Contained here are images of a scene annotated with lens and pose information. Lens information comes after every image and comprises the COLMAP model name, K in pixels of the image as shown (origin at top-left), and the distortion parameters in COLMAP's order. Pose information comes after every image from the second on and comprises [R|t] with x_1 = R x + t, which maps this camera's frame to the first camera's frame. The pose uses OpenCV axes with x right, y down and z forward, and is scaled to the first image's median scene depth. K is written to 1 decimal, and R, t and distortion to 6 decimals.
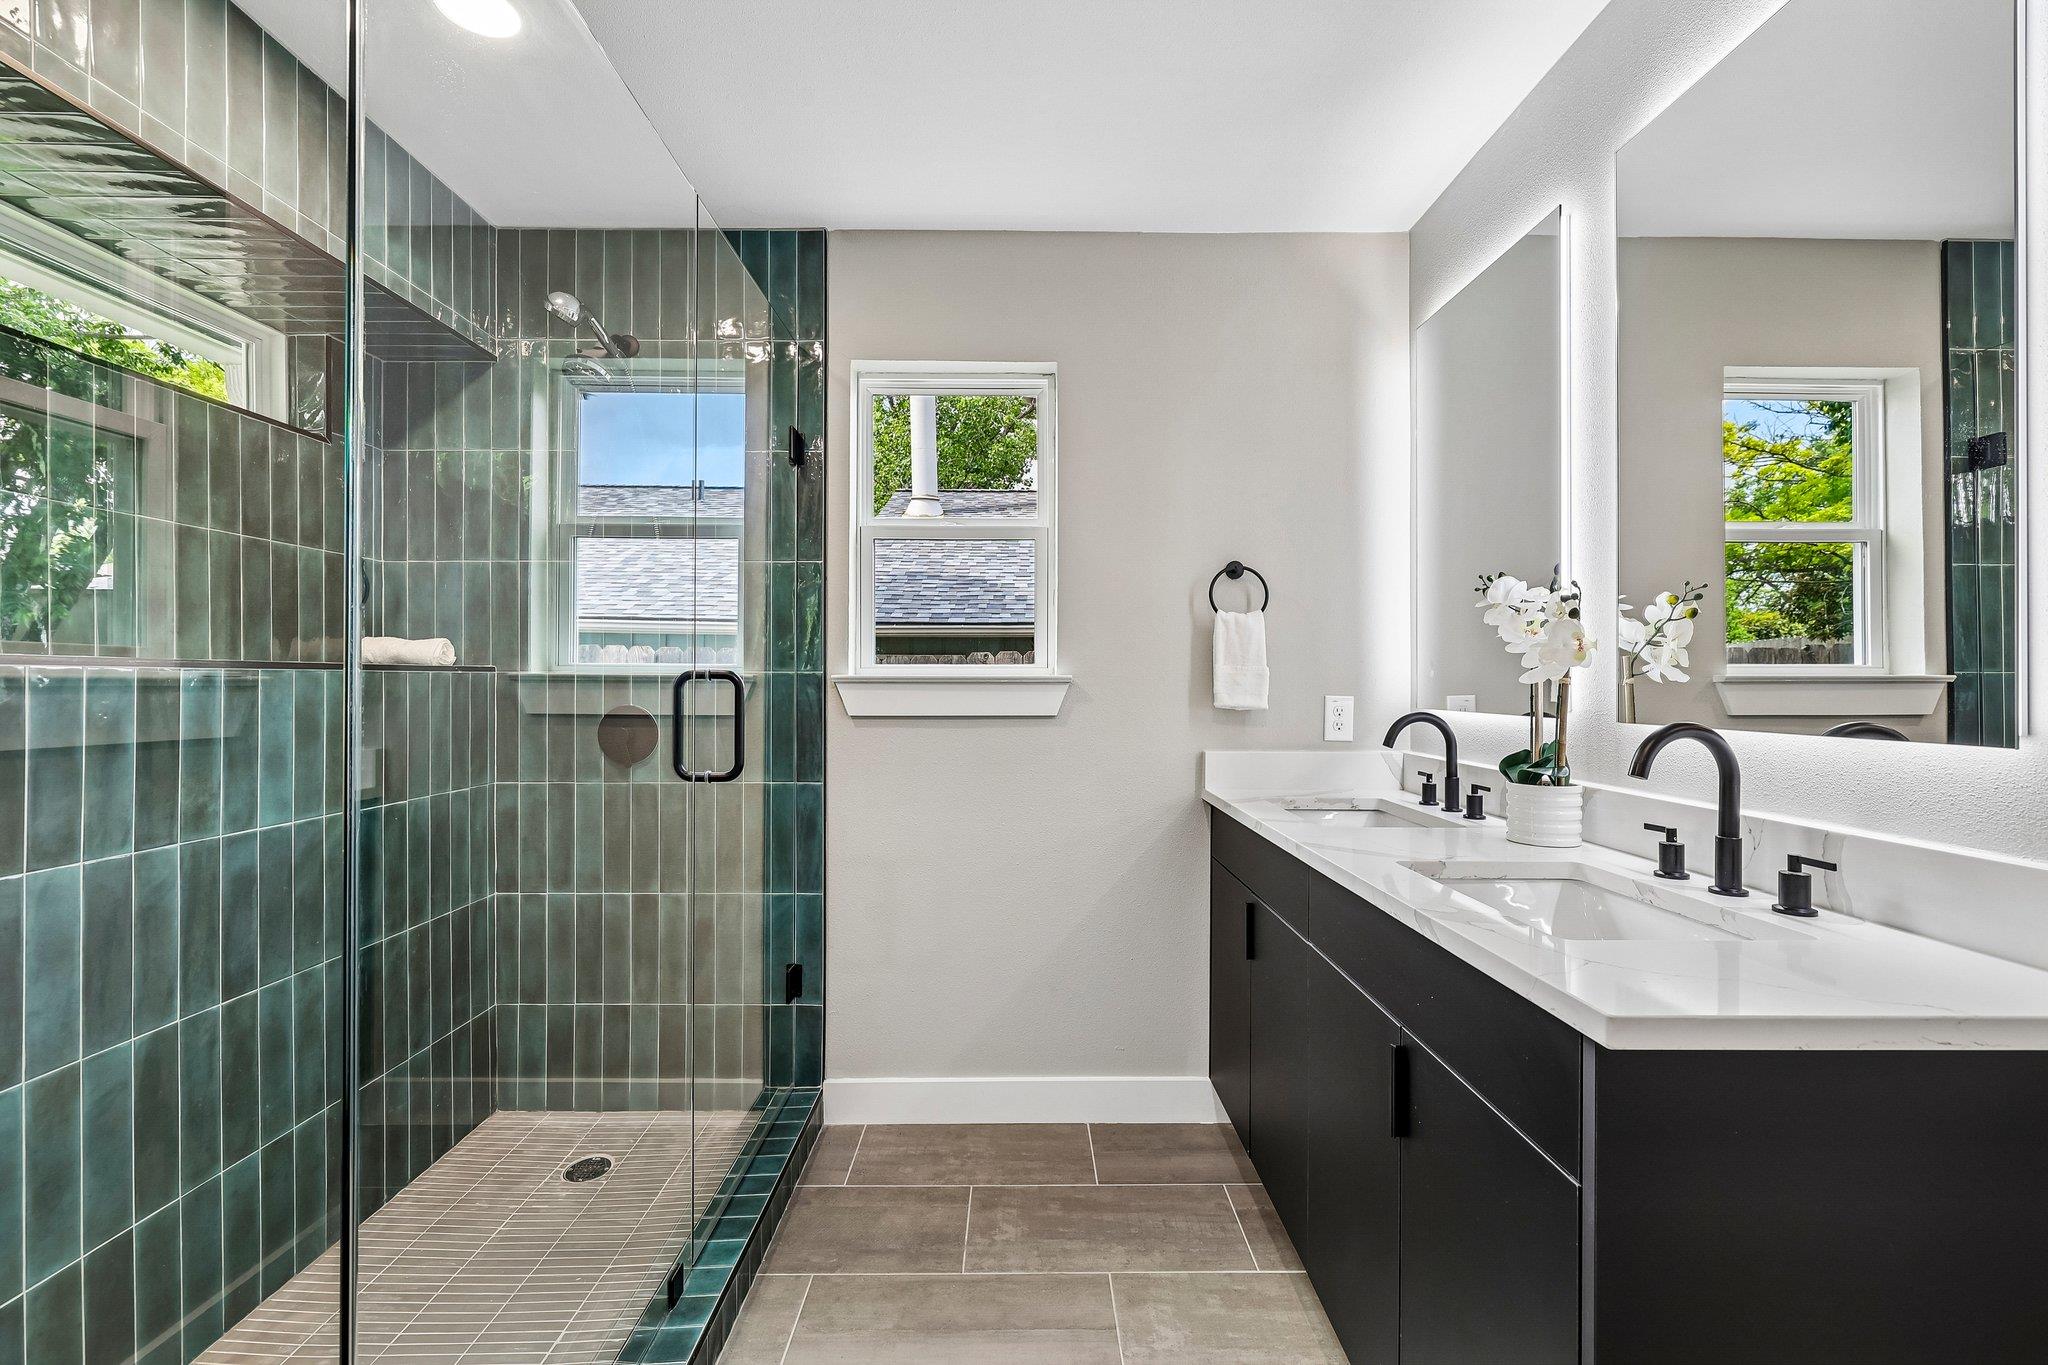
lens RADIAL K [[850.9, 0, 1024.0], [0, 850.9, 682.5], [0, 0, 1]] dist [-0.008992, 0.000482]
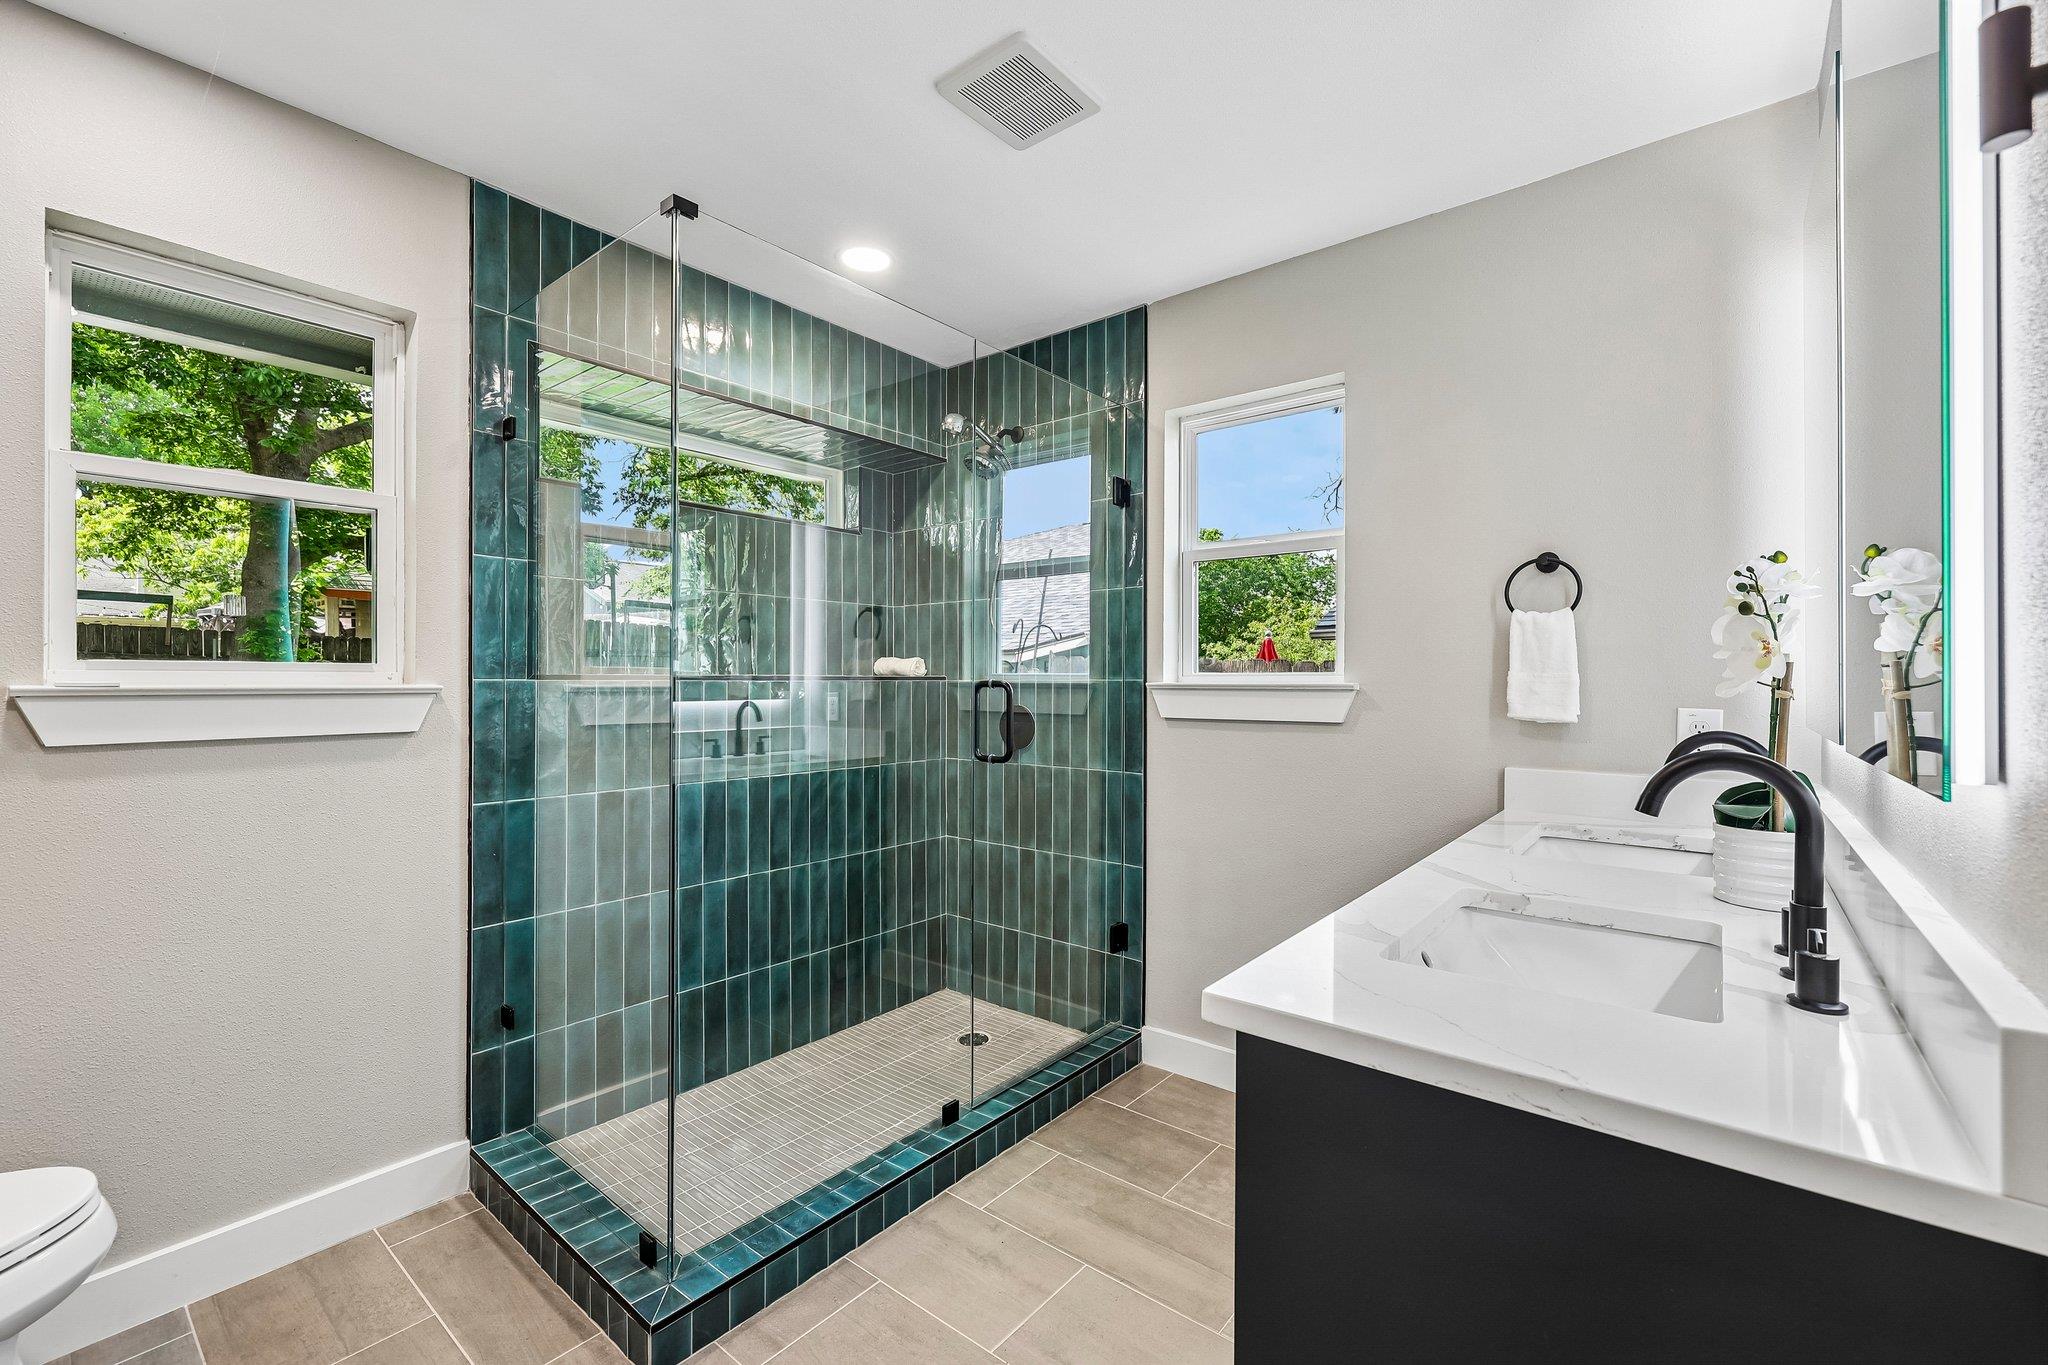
lens RADIAL K [[850.9, 0, 1024.0], [0, 850.9, 682.5], [0, 0, 1]] dist [-0.008992, 0.000482]
pose [[0.767956, 0.000444, -0.640502, 0.399170], [-0.001476, 0.999998, -0.001077, -0.007246], [0.640501, 0.001772, 0.767955, -0.014308]]
